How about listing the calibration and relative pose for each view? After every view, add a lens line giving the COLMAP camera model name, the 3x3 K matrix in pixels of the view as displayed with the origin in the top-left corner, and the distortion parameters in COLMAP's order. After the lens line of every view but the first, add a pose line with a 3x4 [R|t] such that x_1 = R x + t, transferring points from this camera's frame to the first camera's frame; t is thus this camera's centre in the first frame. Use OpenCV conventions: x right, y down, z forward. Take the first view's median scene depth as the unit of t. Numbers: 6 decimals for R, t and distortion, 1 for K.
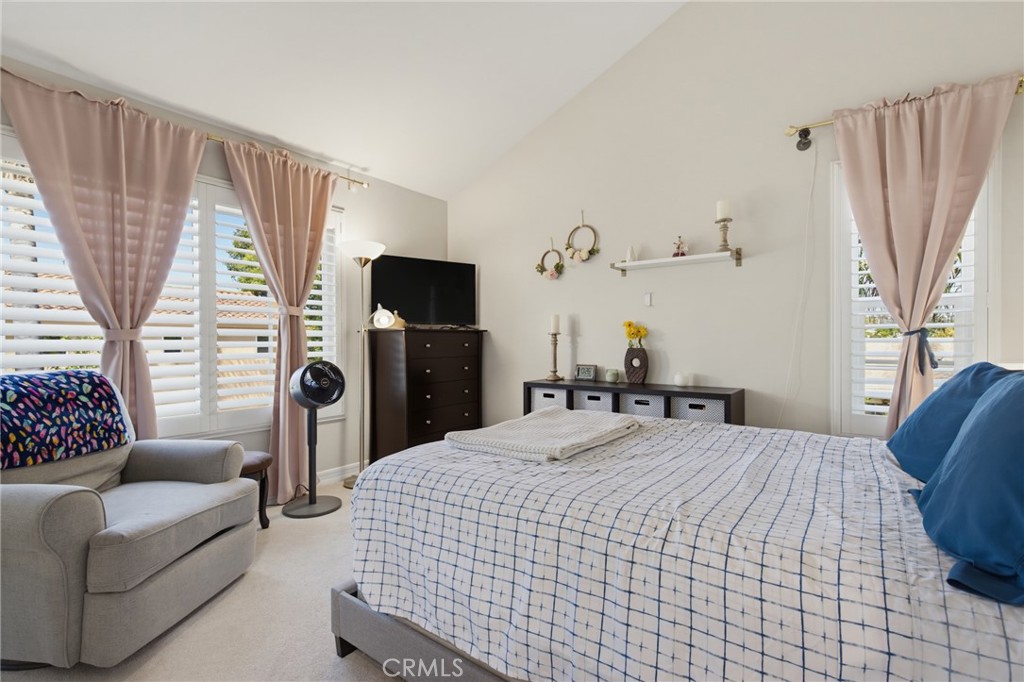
lens RADIAL K [[466.1, 0, 510.0], [0, 466.1, 342.3], [0, 0, 1]] dist [-0.002243, -0.000520]
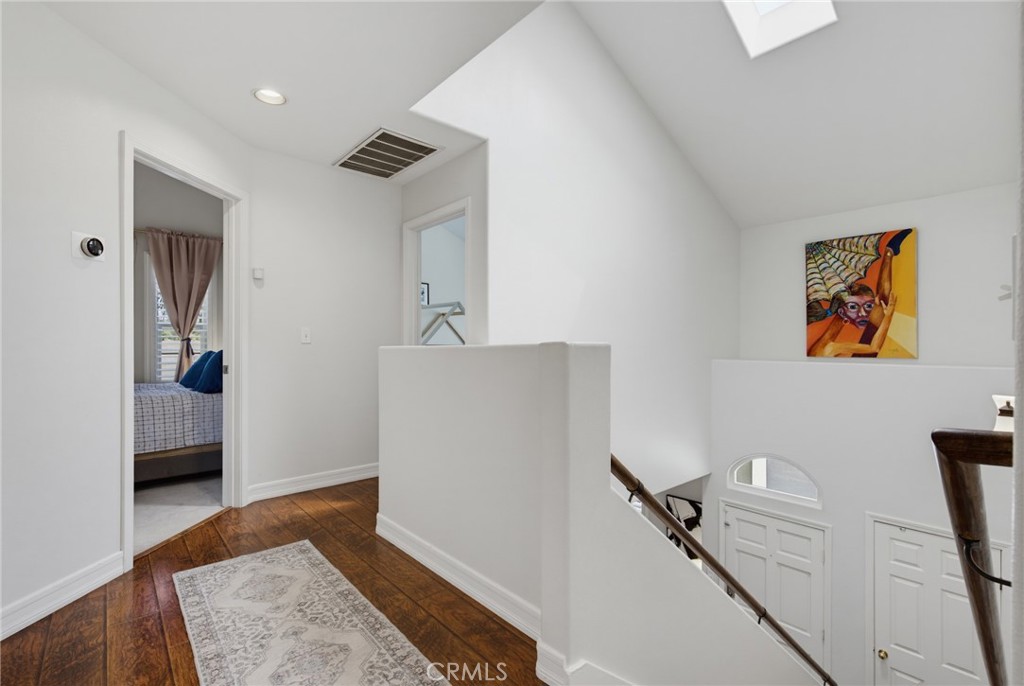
lens RADIAL K [[466.1, 0, 511.9], [0, 466.1, 345.2], [0, 0, 1]] dist [-0.002243, -0.000520]
pose [[0.238591, -0.008968, 0.971079, -0.969047], [-0.002621, 0.999948, 0.009879, -0.022655], [-0.971116, -0.004902, 0.238555, -1.105581]]
